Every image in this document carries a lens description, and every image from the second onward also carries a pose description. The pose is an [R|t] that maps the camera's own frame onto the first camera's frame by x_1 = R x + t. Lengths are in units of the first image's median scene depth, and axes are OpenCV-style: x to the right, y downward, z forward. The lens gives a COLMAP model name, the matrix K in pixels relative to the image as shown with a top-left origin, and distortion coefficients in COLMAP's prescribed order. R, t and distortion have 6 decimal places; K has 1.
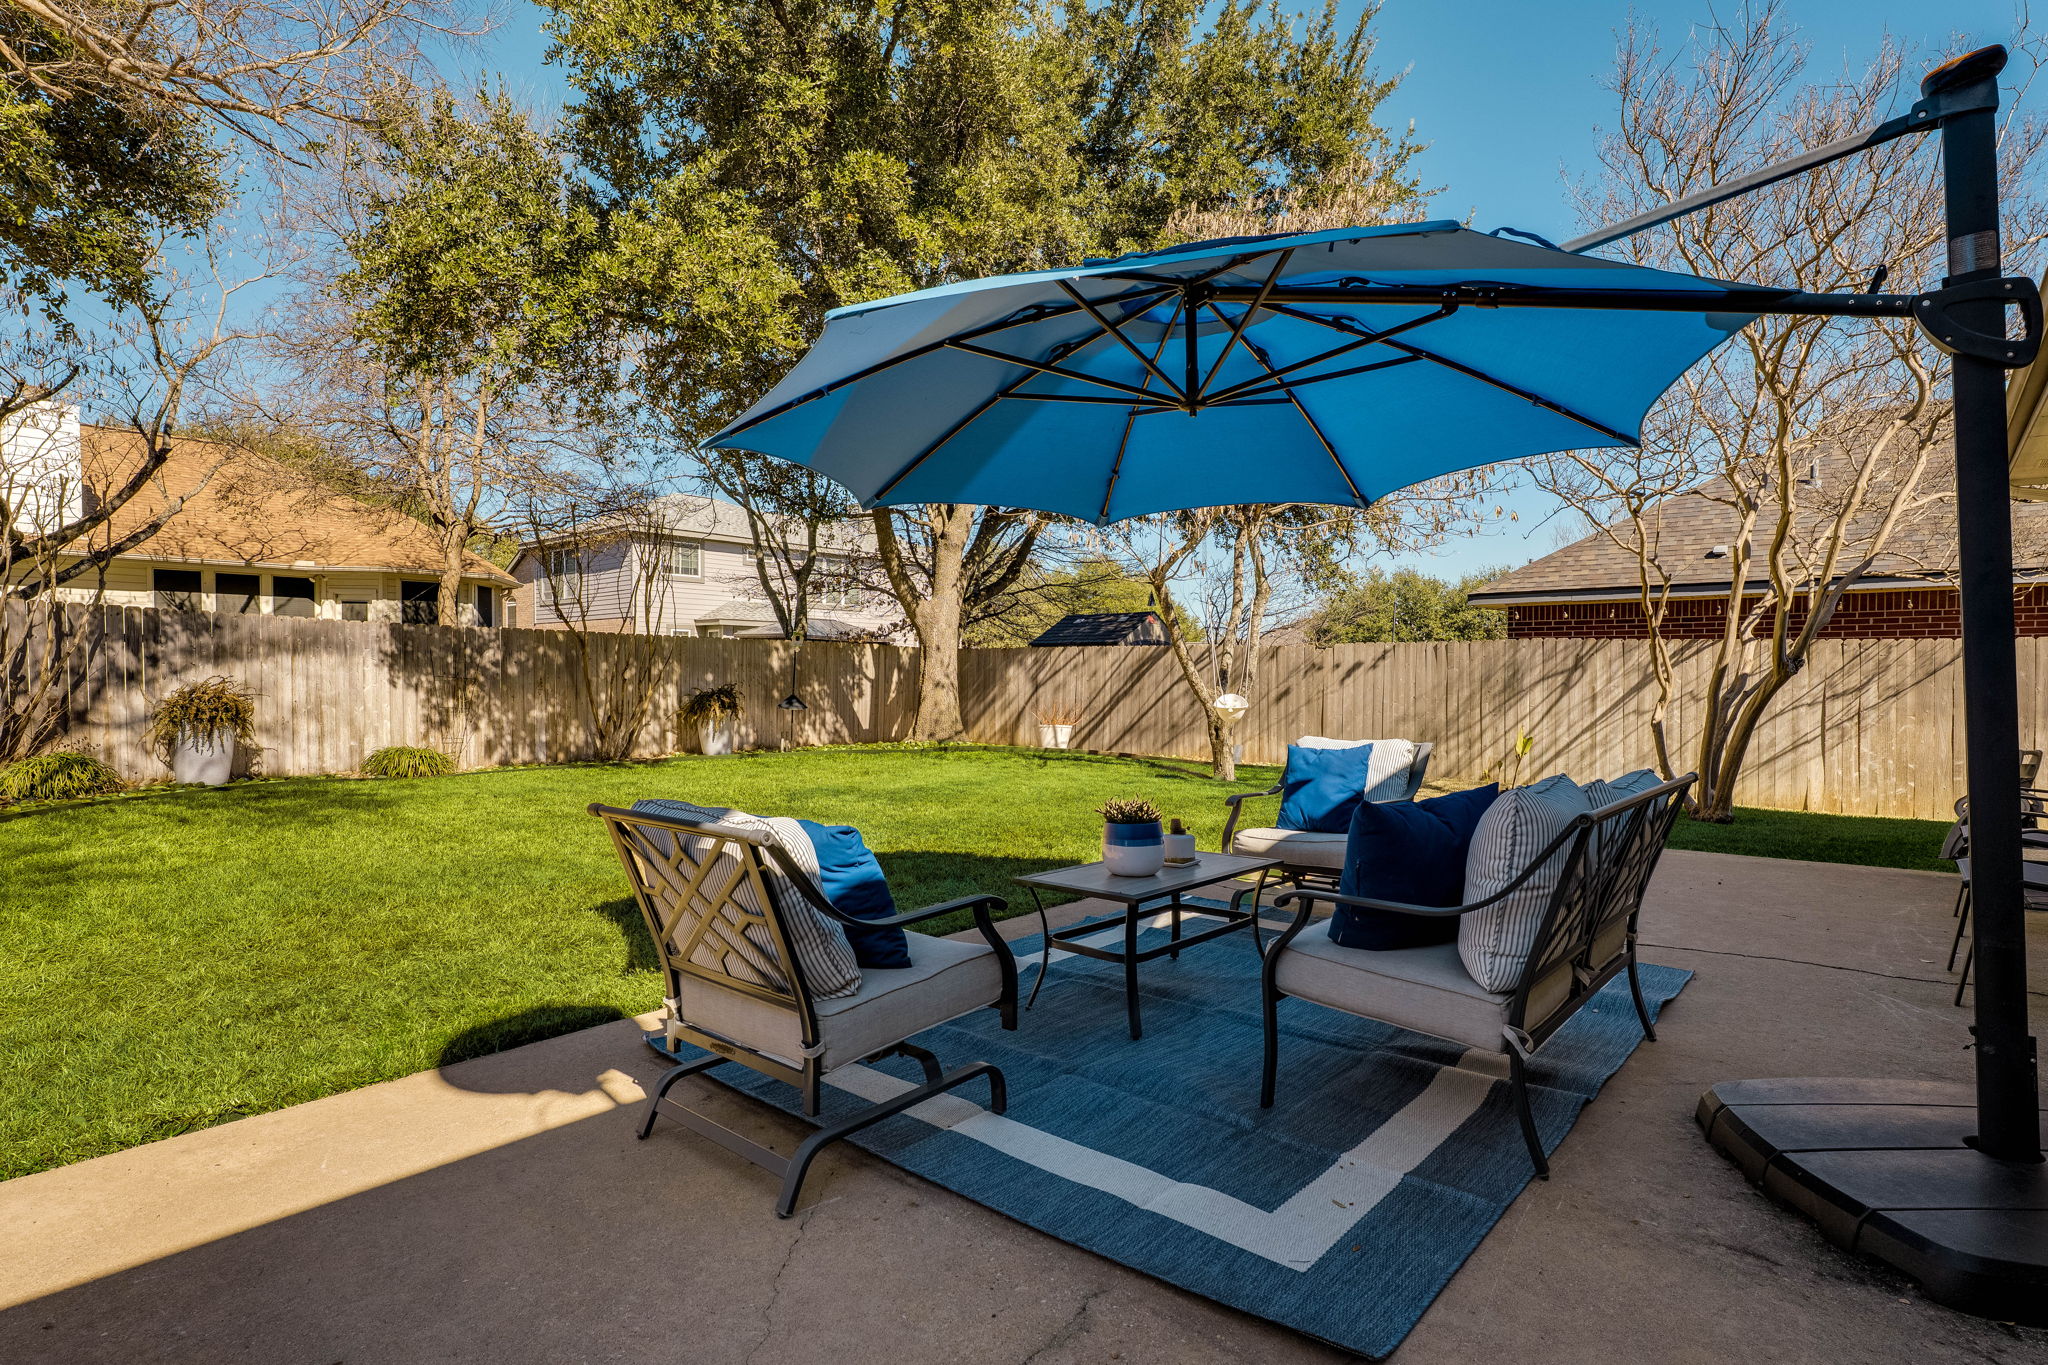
lens RADIAL K [[1037.6, 0, 1024.8], [0, 1037.6, 690.4], [0, 0, 1]] dist [0.001163, 0.000437]
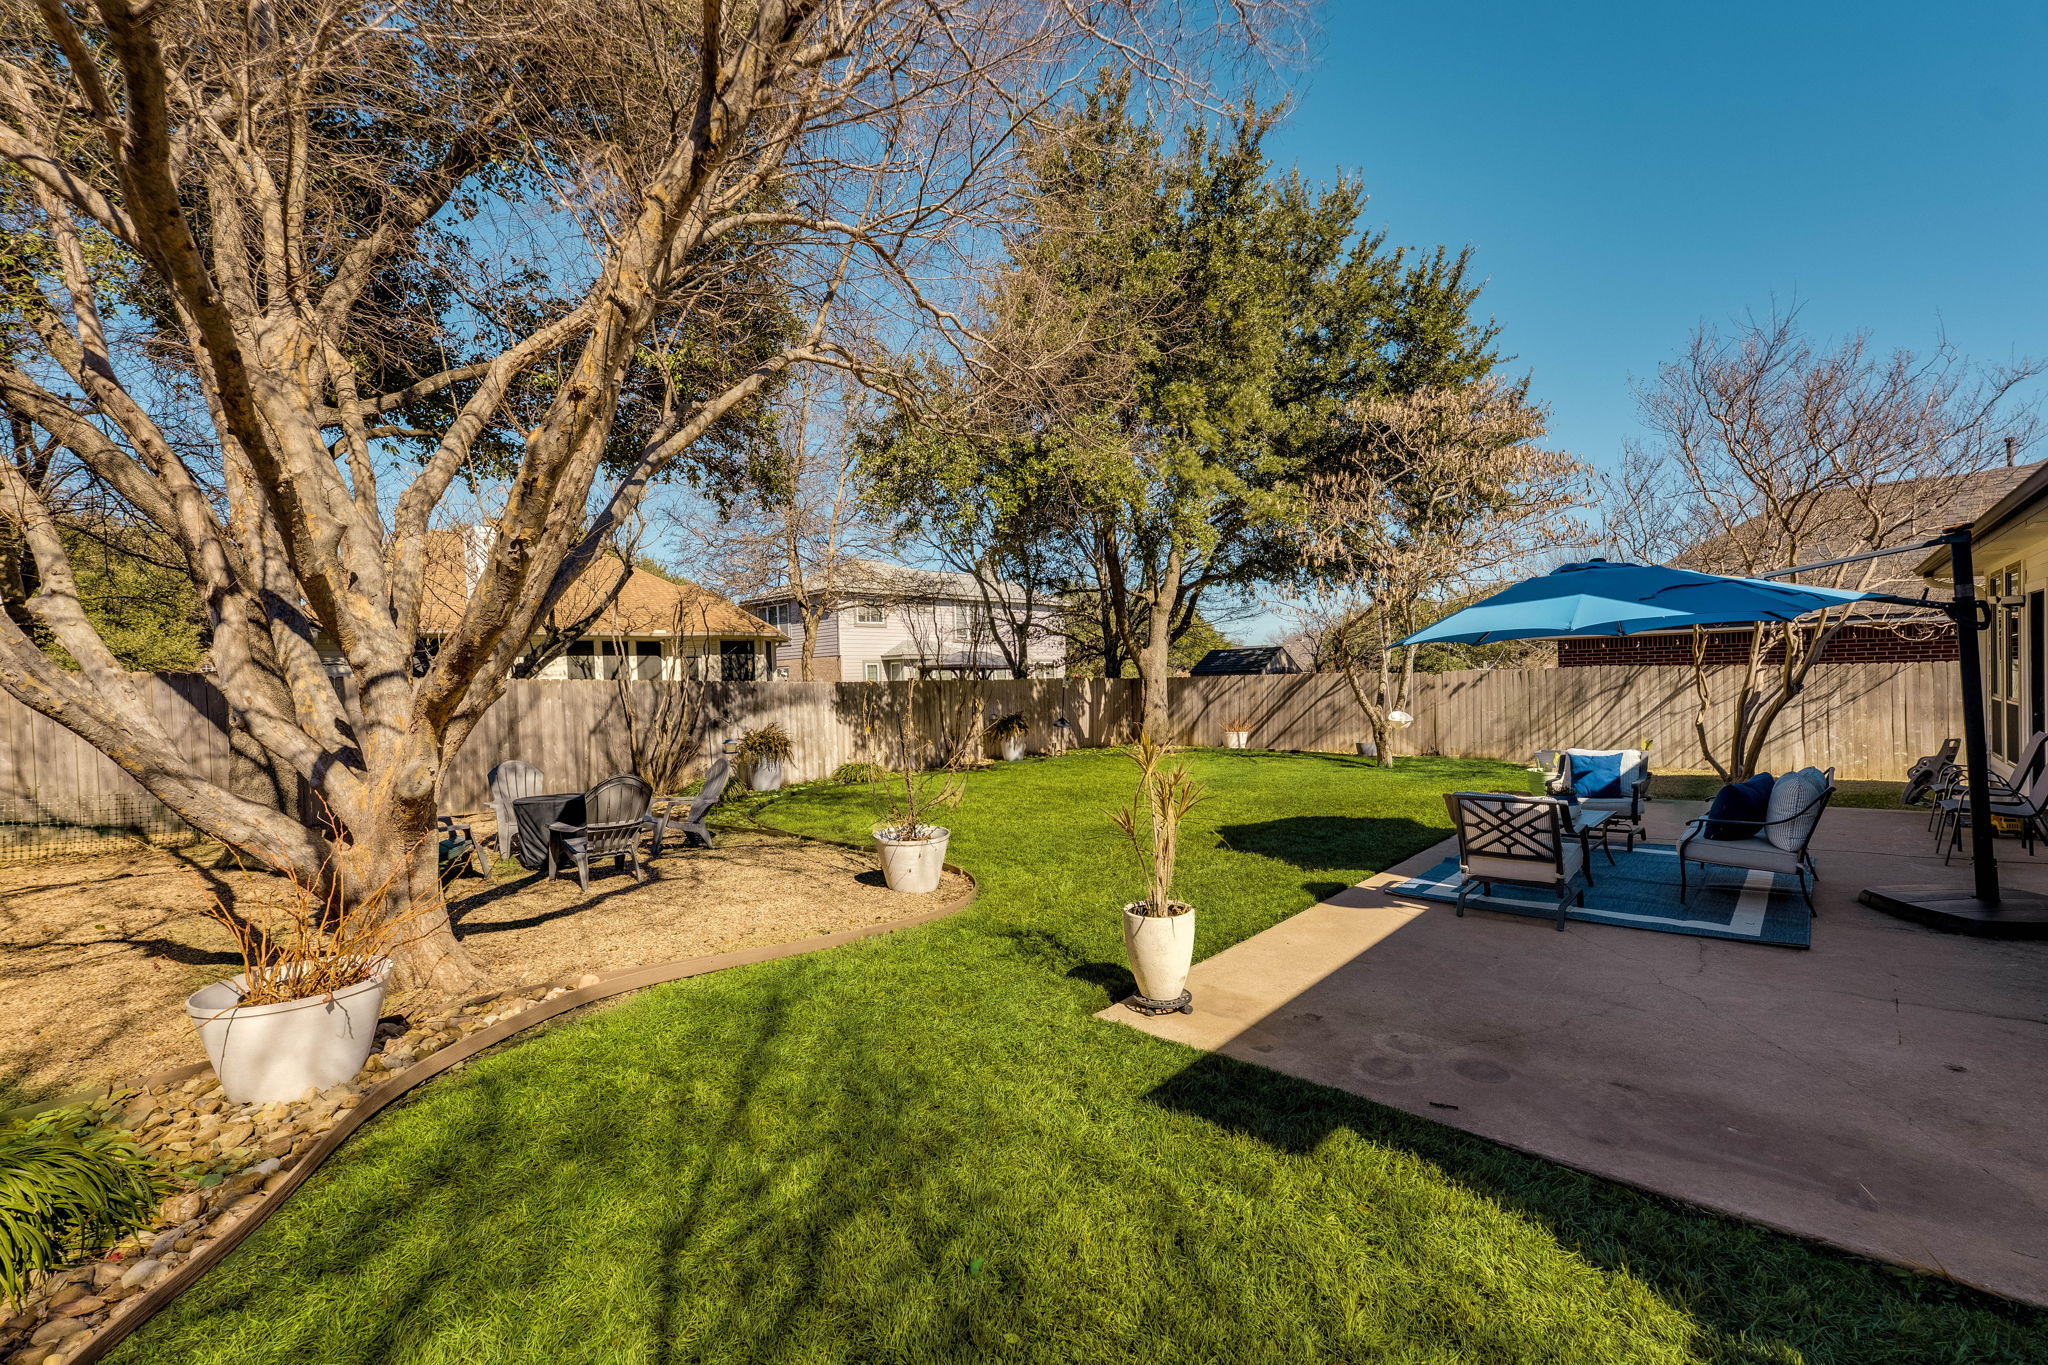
lens RADIAL K [[867.6, 0, 1020.8], [0, 867.6, 691.5], [0, 0, 1]] dist [0.000607, 0.000003]
pose [[0.999026, -0.033669, -0.028525, -0.294262], [0.033653, 0.999433, -0.001014, -0.039363], [0.028543, 0.000053, 0.999593, -0.265824]]
